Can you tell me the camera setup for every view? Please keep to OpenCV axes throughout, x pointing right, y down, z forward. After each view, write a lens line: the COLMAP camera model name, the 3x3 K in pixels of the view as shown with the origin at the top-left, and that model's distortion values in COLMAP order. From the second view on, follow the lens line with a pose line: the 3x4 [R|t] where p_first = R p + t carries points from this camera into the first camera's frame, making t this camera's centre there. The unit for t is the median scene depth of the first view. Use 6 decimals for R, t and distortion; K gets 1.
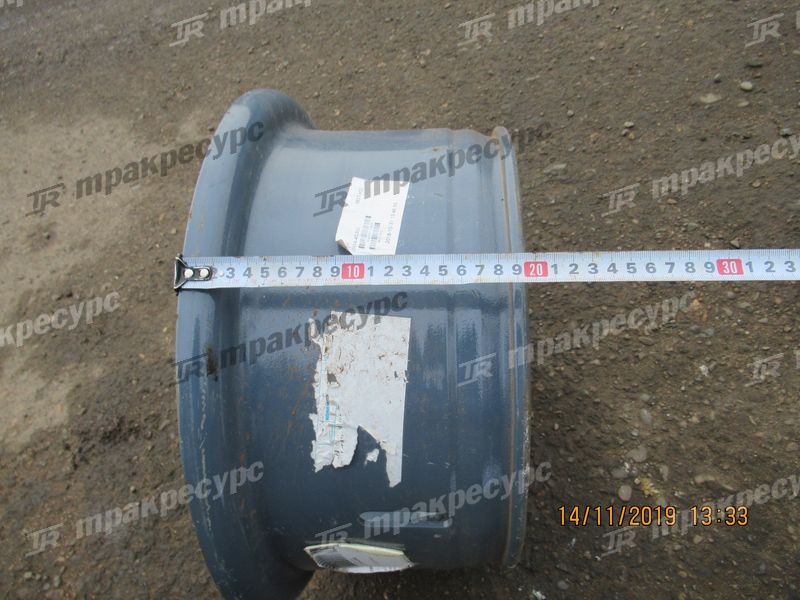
lens RADIAL K [[601.4, 0, 399.4], [0, 601.4, 300.0], [0, 0, 1]] dist [-0.004457, 0.002081]
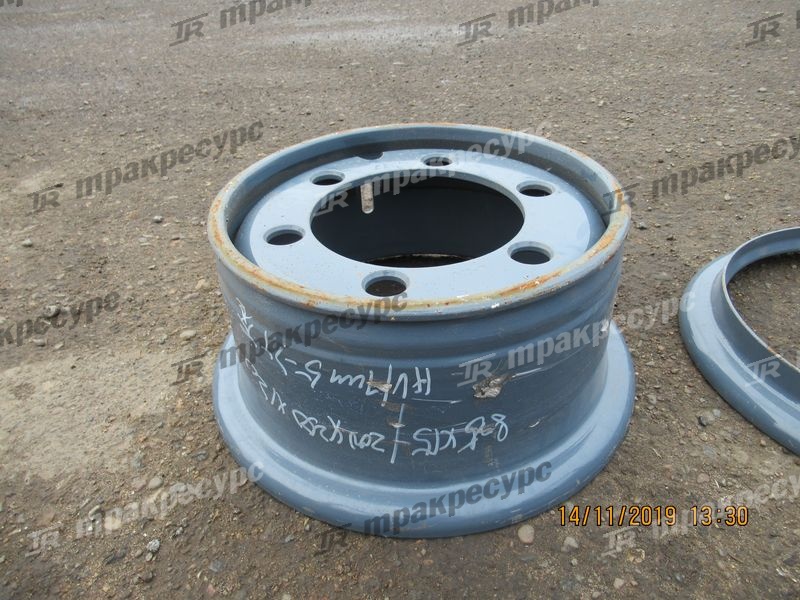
lens RADIAL K [[601.4, 0, 399.3], [0, 601.4, 296.0], [0, 0, 1]] dist [-0.004457, 0.002081]
pose [[0.967523, 0.124508, 0.219991, 0.001089], [-0.042769, 0.938365, -0.342990, 0.221475], [-0.249137, 0.322442, 0.913215, 0.159412]]
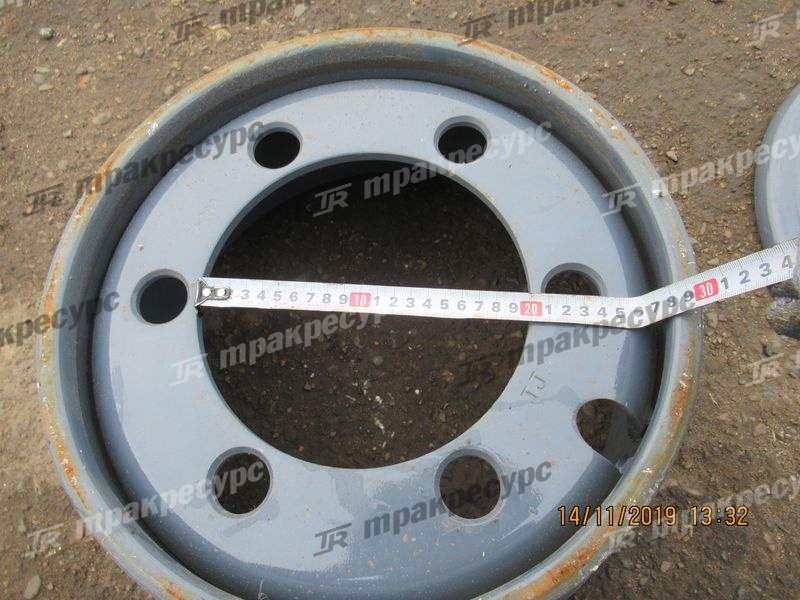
lens RADIAL K [[601.4, 0, 397.3], [0, 601.4, 299.7], [0, 0, 1]] dist [-0.004457, 0.002081]
pose [[0.958263, -0.120181, 0.259399, -0.007146], [0.055272, 0.968111, 0.244348, -0.108347], [-0.280493, -0.219812, 0.934348, 0.290588]]
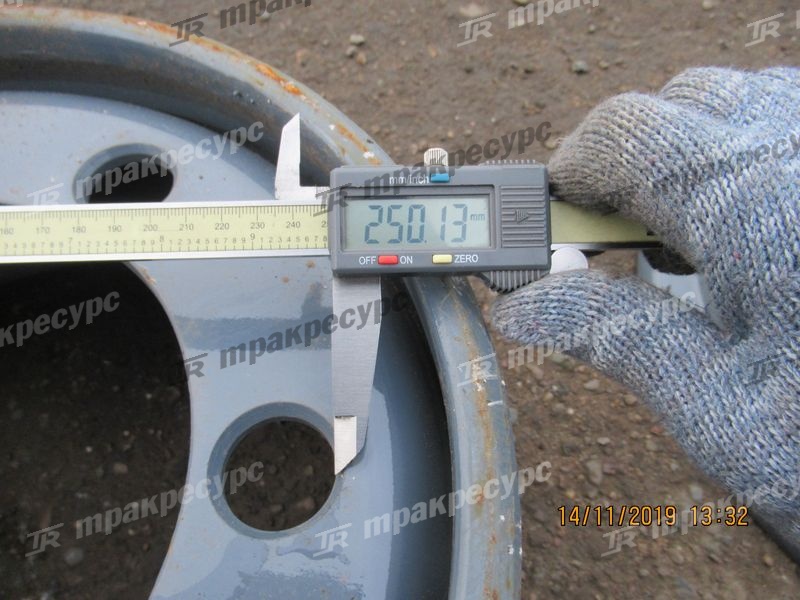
lens RADIAL K [[601.4, 0, 399.7], [0, 601.4, 298.6], [0, 0, 1]] dist [-0.004457, 0.002081]
pose [[0.917768, -0.062121, 0.392227, 0.179702], [0.041327, 0.997267, 0.061248, -0.071241], [-0.394960, -0.040002, 0.917827, 0.446716]]
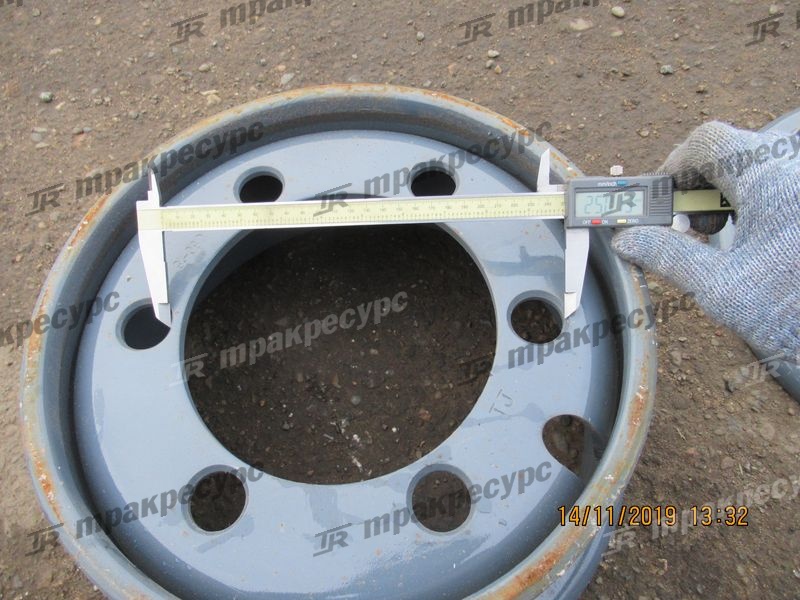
lens RADIAL K [[601.4, 0, 397.7], [0, 601.4, 298.7], [0, 0, 1]] dist [-0.004457, 0.002081]
pose [[0.950509, -0.087589, 0.298094, -0.010473], [0.052208, 0.990825, 0.124662, -0.078773], [-0.306278, -0.102930, 0.946361, 0.259581]]
